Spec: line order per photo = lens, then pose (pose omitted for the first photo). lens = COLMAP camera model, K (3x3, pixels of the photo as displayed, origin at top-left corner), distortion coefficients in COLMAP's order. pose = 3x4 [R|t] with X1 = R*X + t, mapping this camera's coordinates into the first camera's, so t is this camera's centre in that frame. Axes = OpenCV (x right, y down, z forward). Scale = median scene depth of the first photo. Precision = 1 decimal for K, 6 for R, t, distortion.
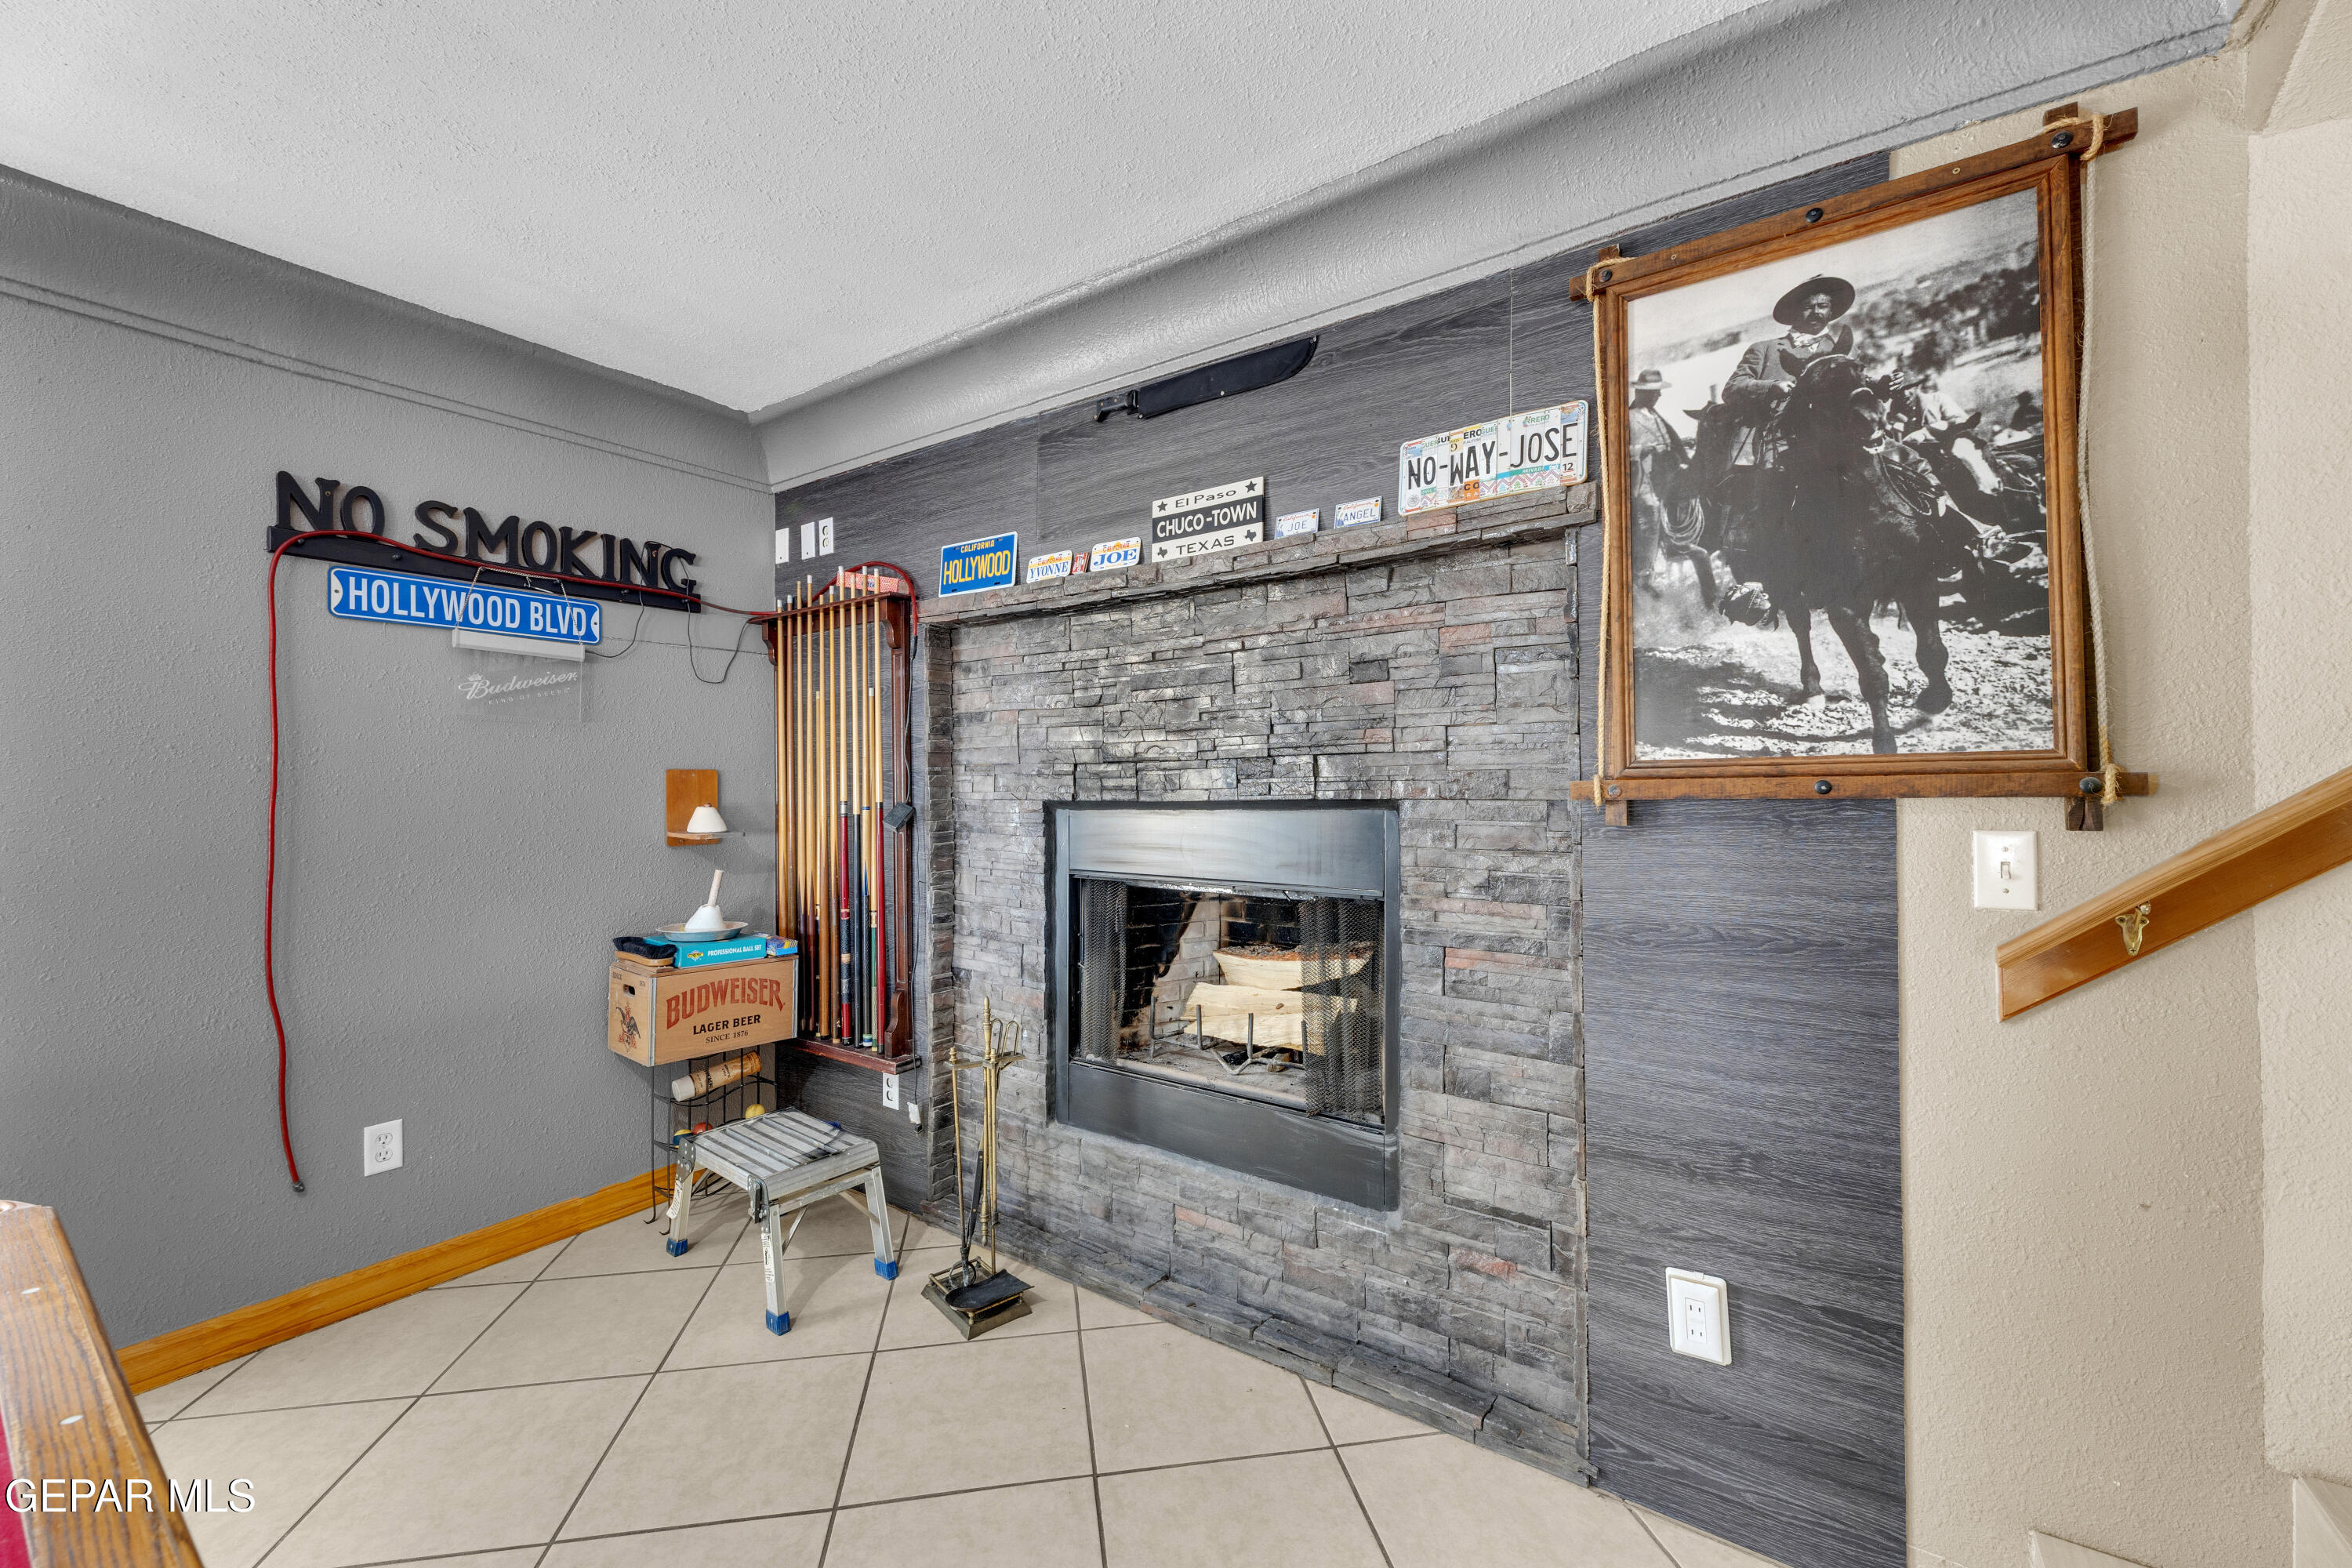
lens RADIAL K [[938.5, 0, 1157.7], [0, 938.5, 783.0], [0, 0, 1]] dist [-0.000130, 0.000377]
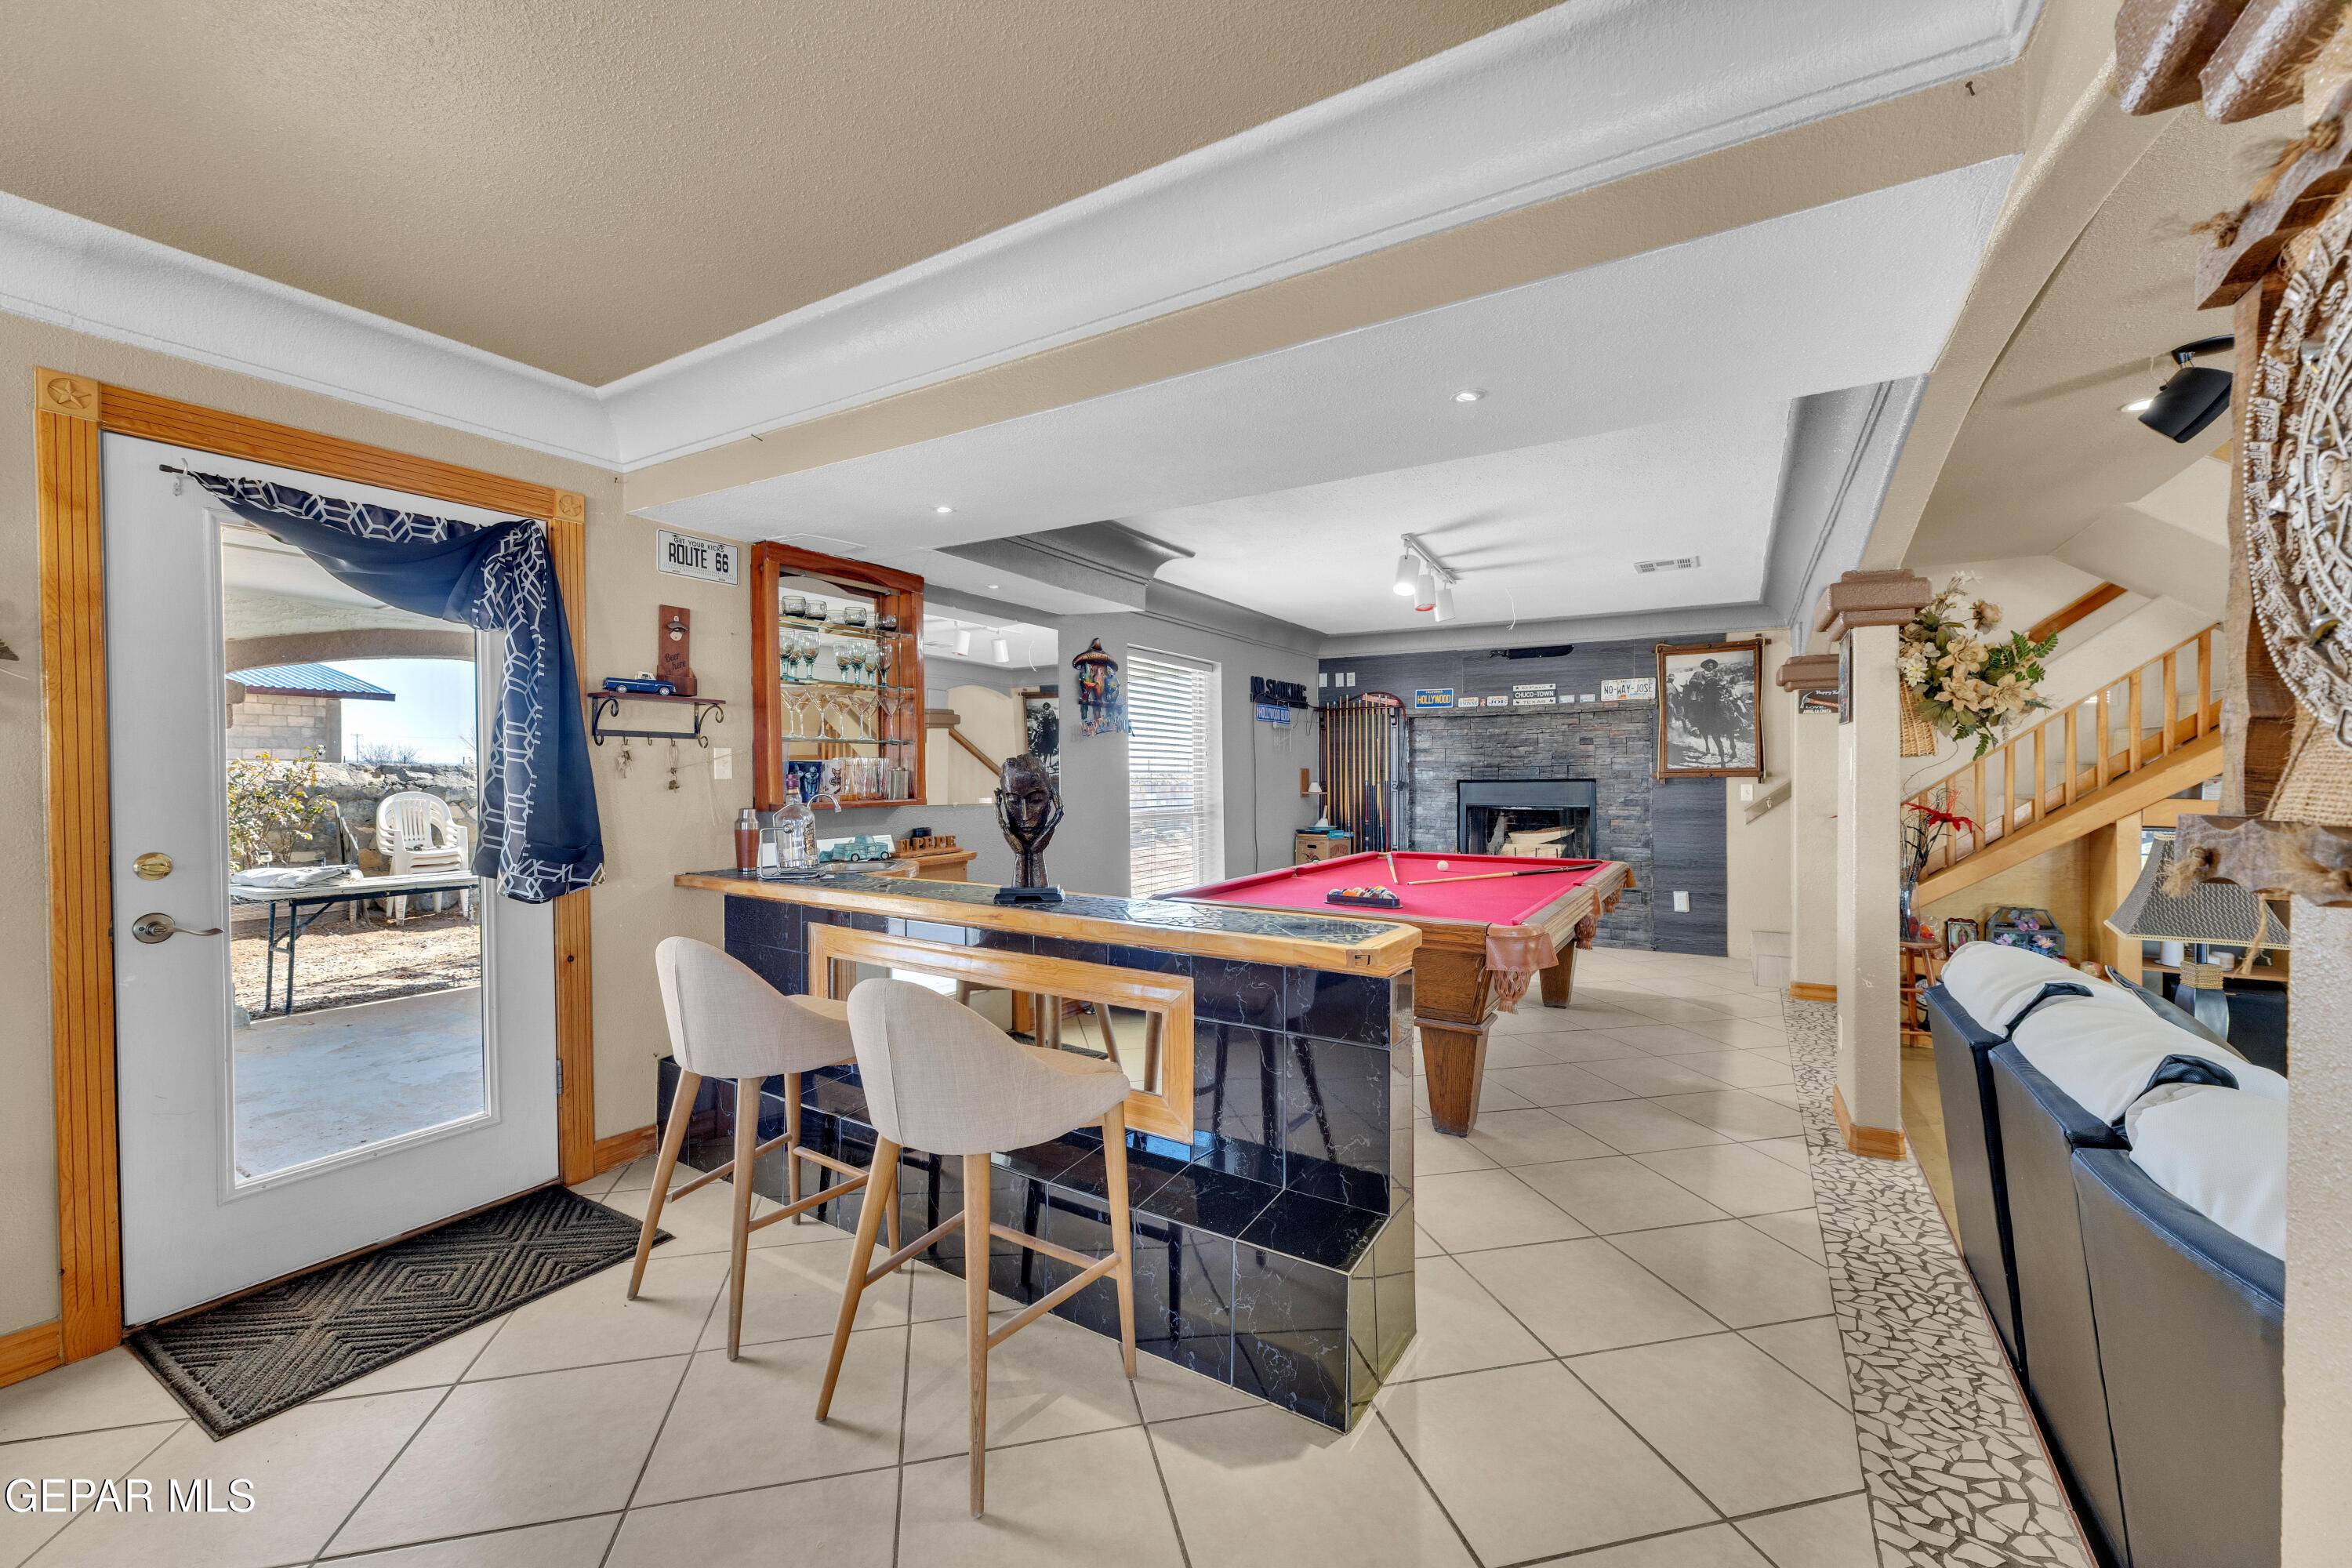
lens RADIAL K [[938.5, 0, 1157.7], [0, 938.5, 783.0], [0, 0, 1]] dist [-0.000130, 0.000377]
pose [[0.996555, 0.000842, 0.082927, -1.924155], [-0.001548, 0.999963, 0.008444, 0.008346], [-0.082917, -0.008543, 0.996520, -2.724131]]
